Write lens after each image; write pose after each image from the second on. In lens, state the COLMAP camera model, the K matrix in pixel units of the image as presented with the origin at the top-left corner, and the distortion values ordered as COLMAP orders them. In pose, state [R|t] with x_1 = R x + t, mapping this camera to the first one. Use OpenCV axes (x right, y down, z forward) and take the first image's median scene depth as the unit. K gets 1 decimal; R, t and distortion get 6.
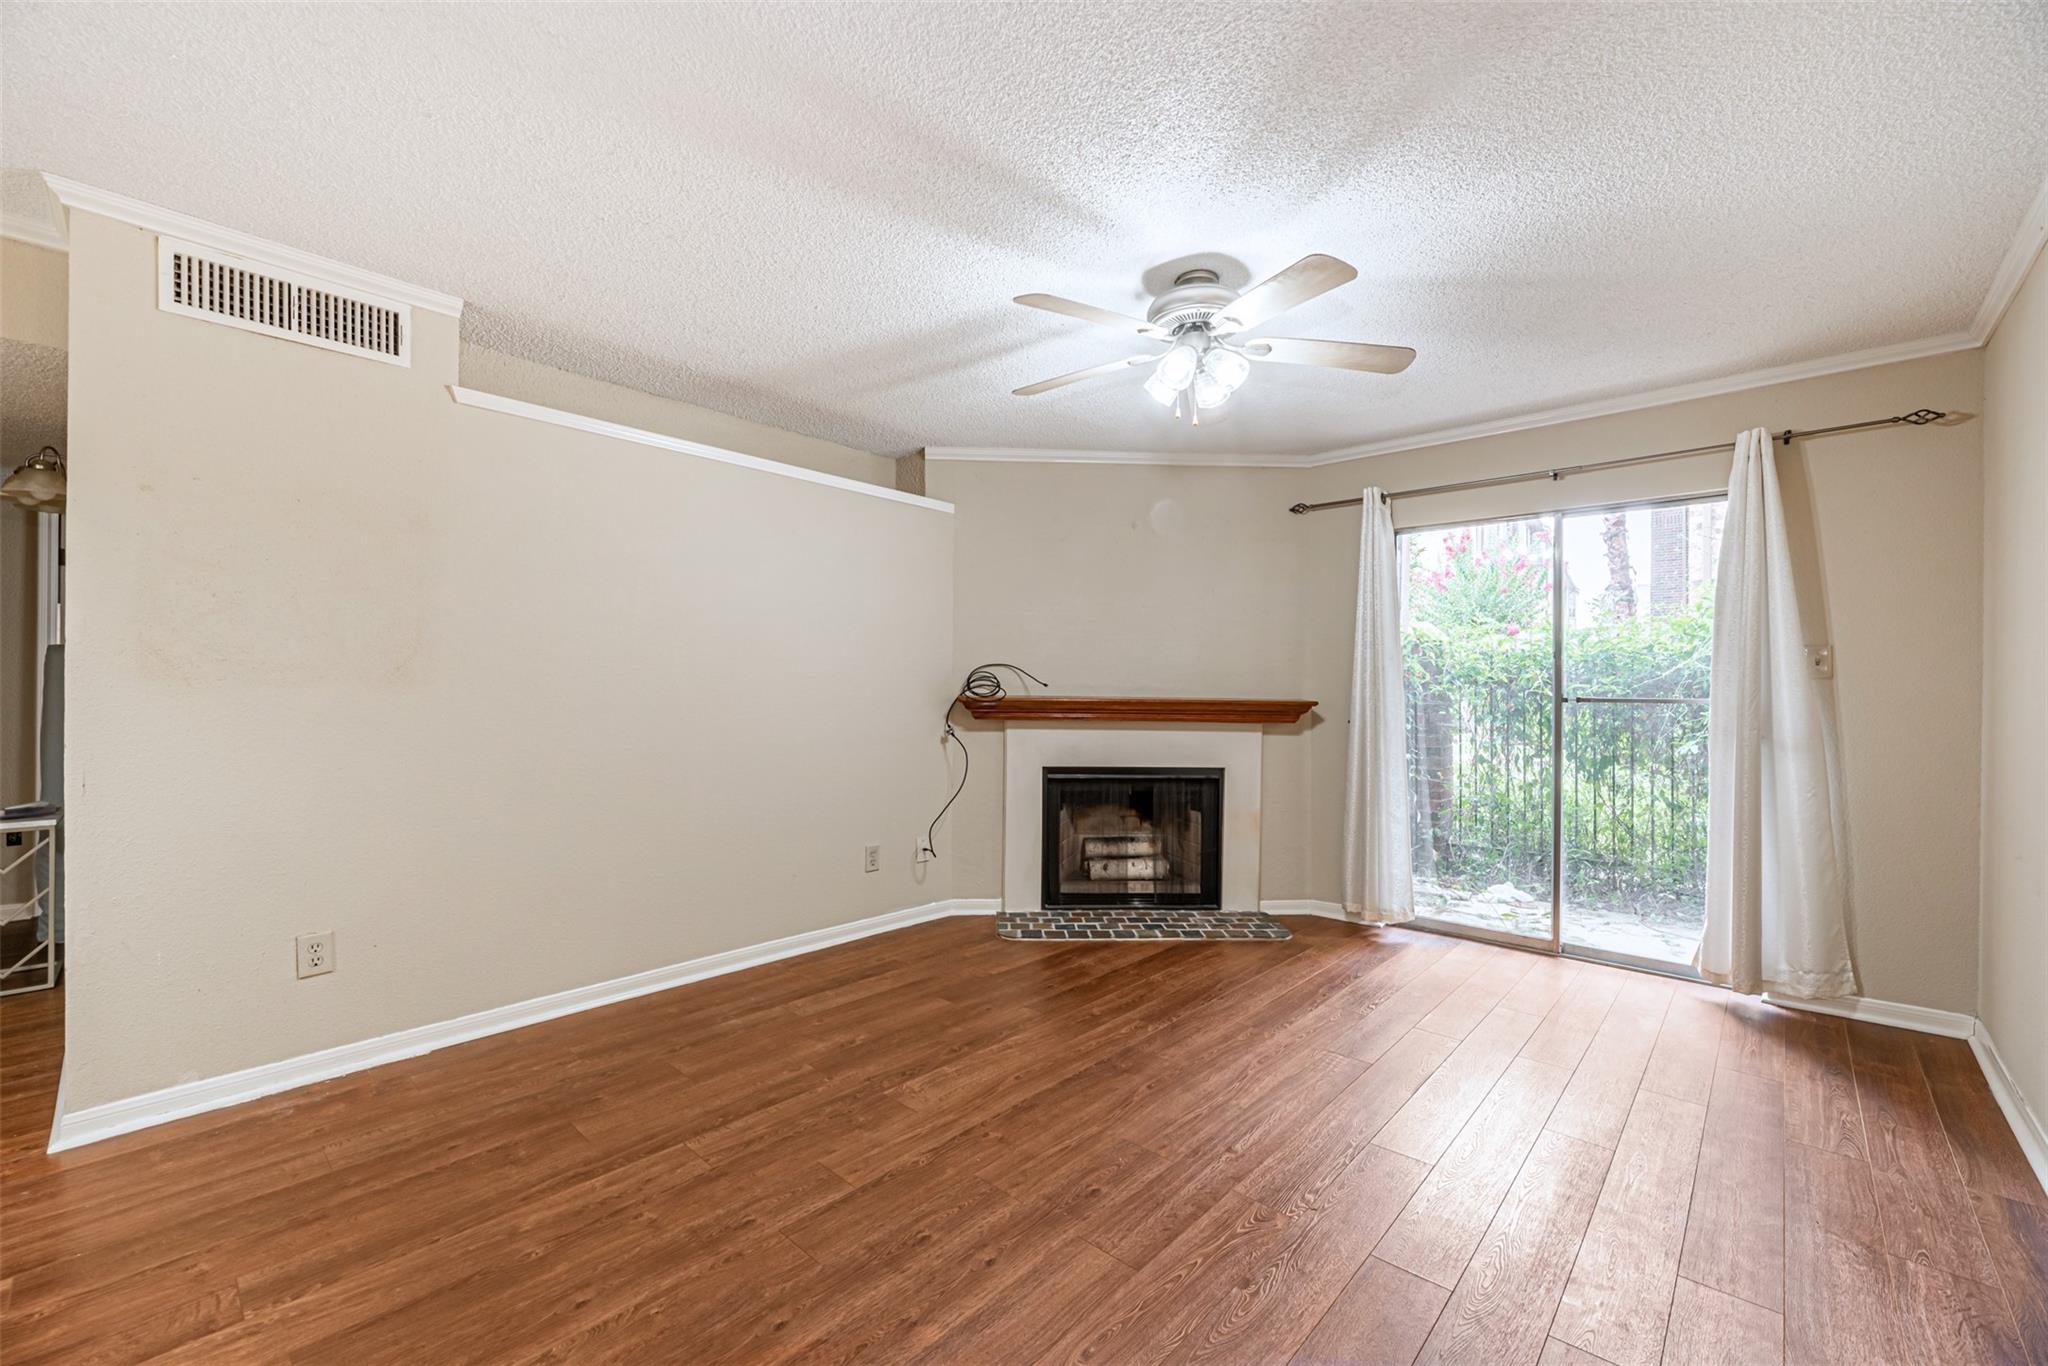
lens RADIAL K [[826.9, 0, 1026.1], [0, 826.9, 691.1], [0, 0, 1]] dist [-0.001595, 0.000030]
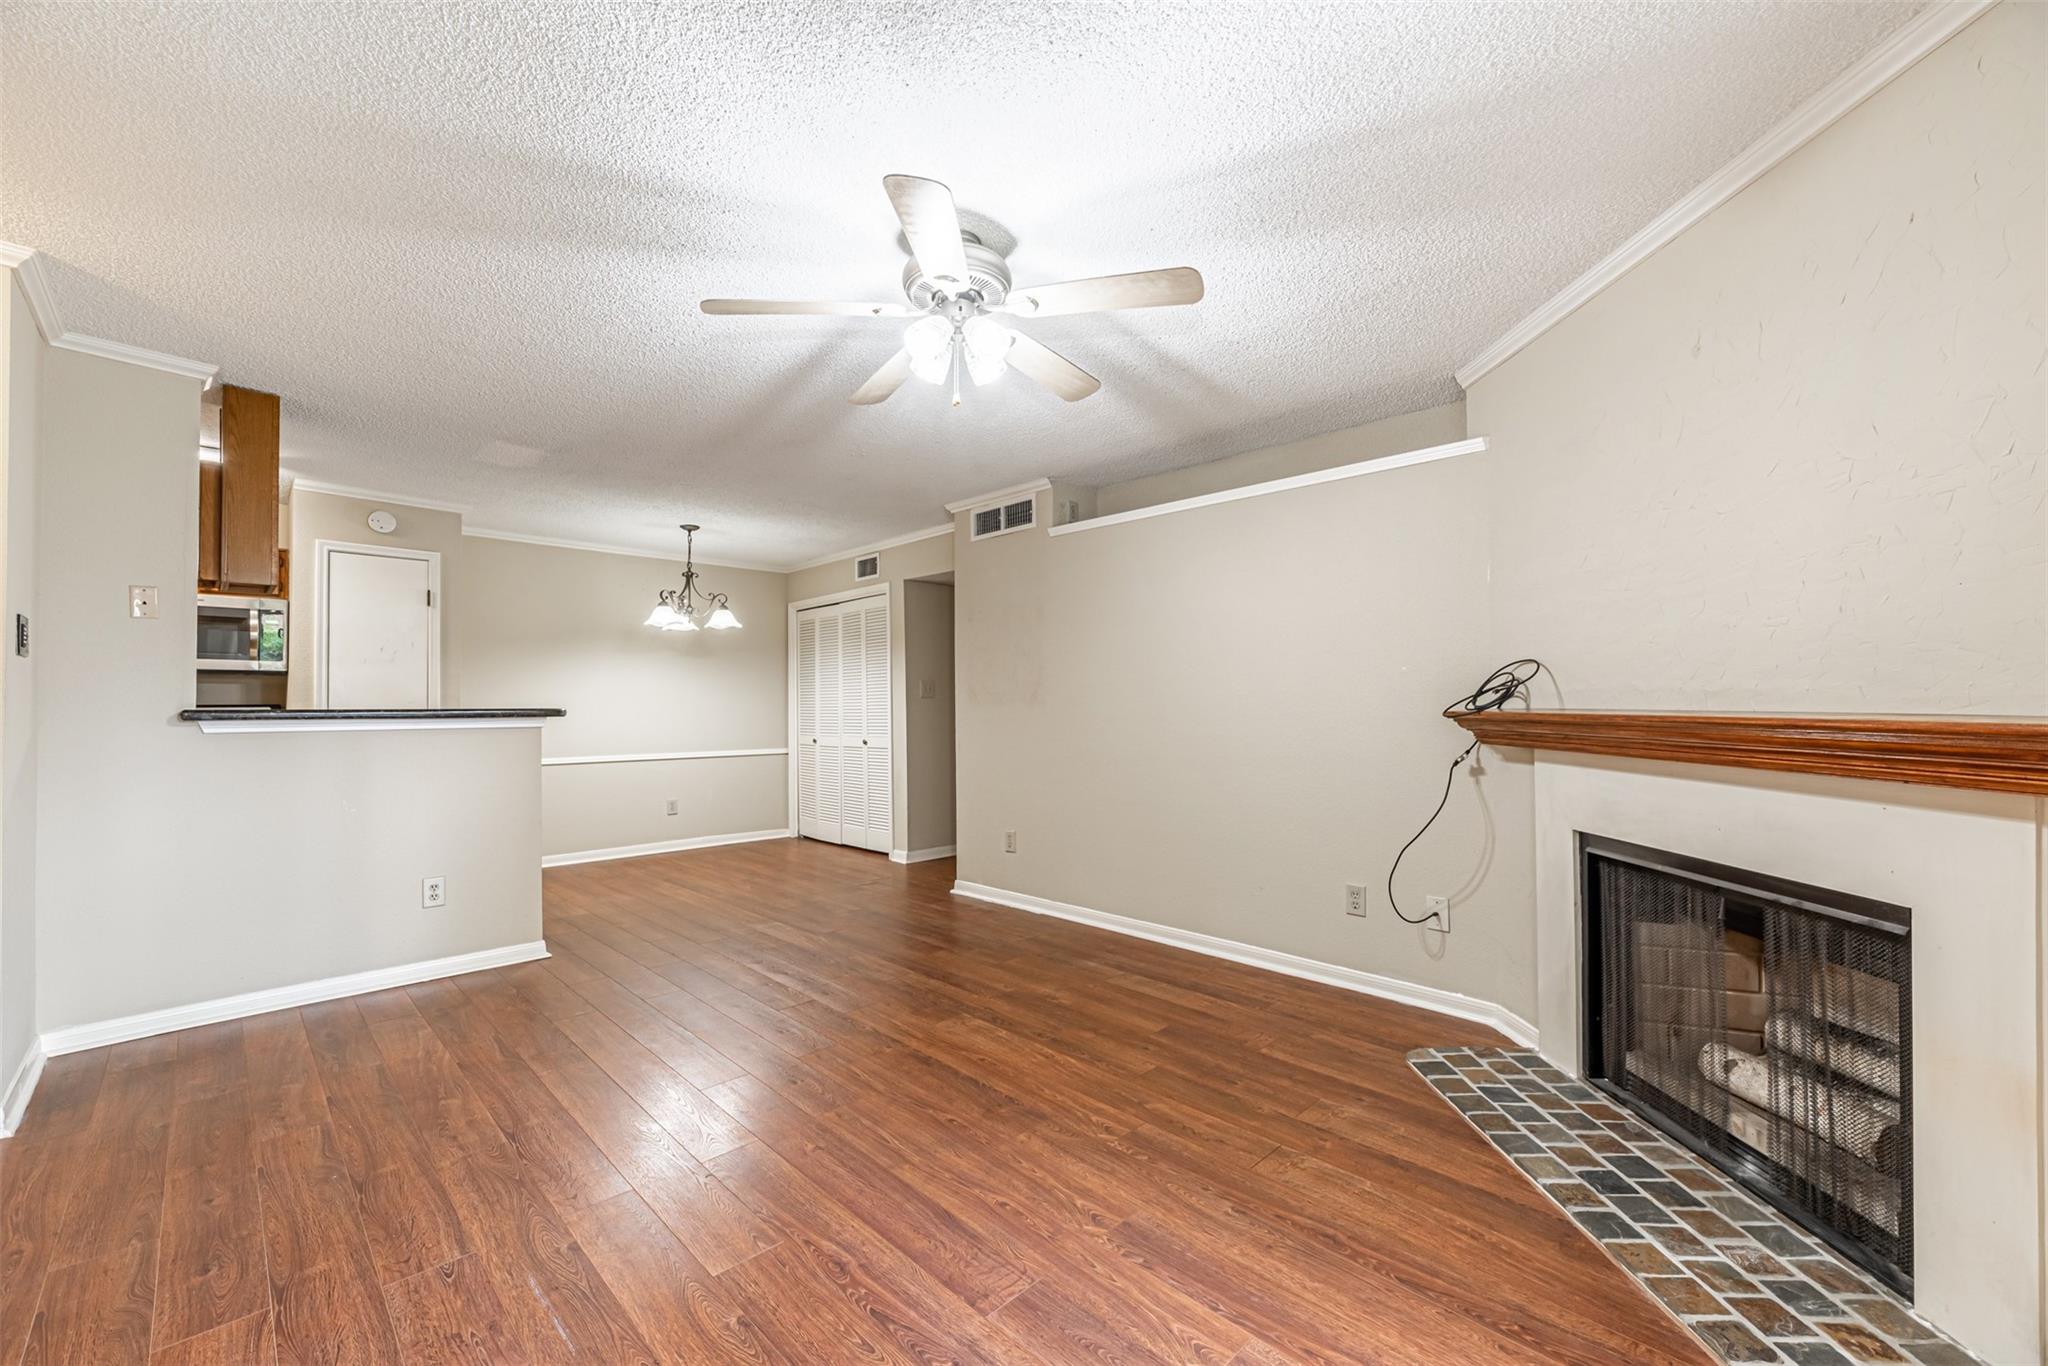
lens RADIAL K [[822.8, 0, 1023.2], [0, 822.8, 689.9], [0, 0, 1]] dist [-0.000952, -0.000054]
pose [[-0.051976, -0.026484, -0.998297, 0.711660], [0.003453, 0.999638, -0.026699, 0.007923], [0.998642, -0.004835, -0.051865, 0.734341]]
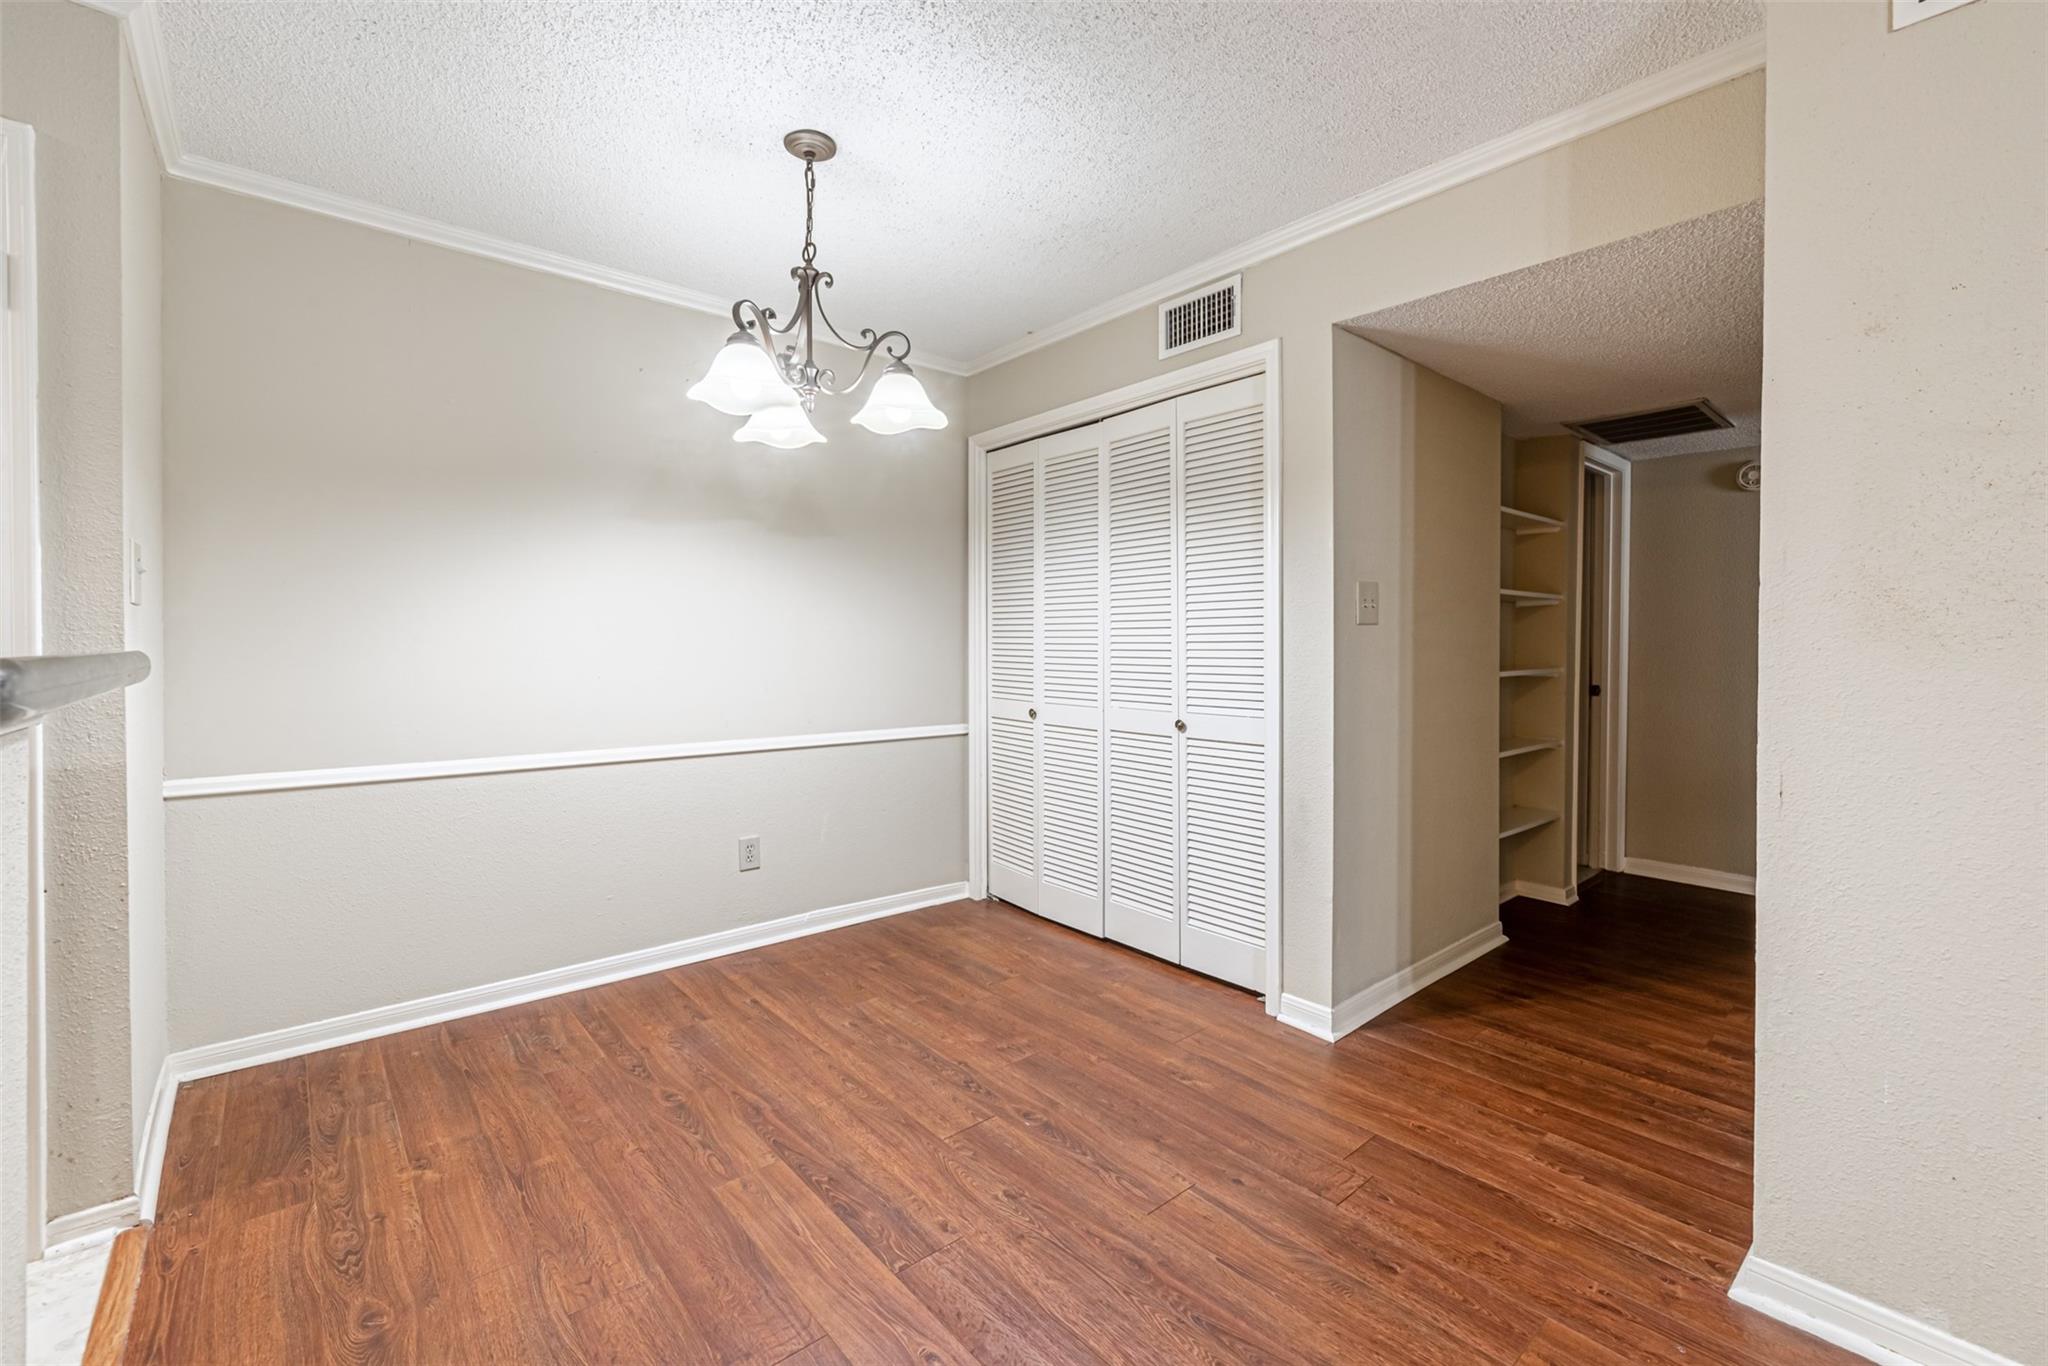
lens RADIAL K [[855.5, 0, 1020.2], [0, 855.5, 651.2], [0, 0, 1]] dist [-0.005240, -0.000111]
pose [[-0.118320, 0.003944, -0.992968, -0.205761], [-0.006489, 0.999968, 0.004745, -0.000798], [0.992954, 0.007004, -0.118290, 0.255221]]
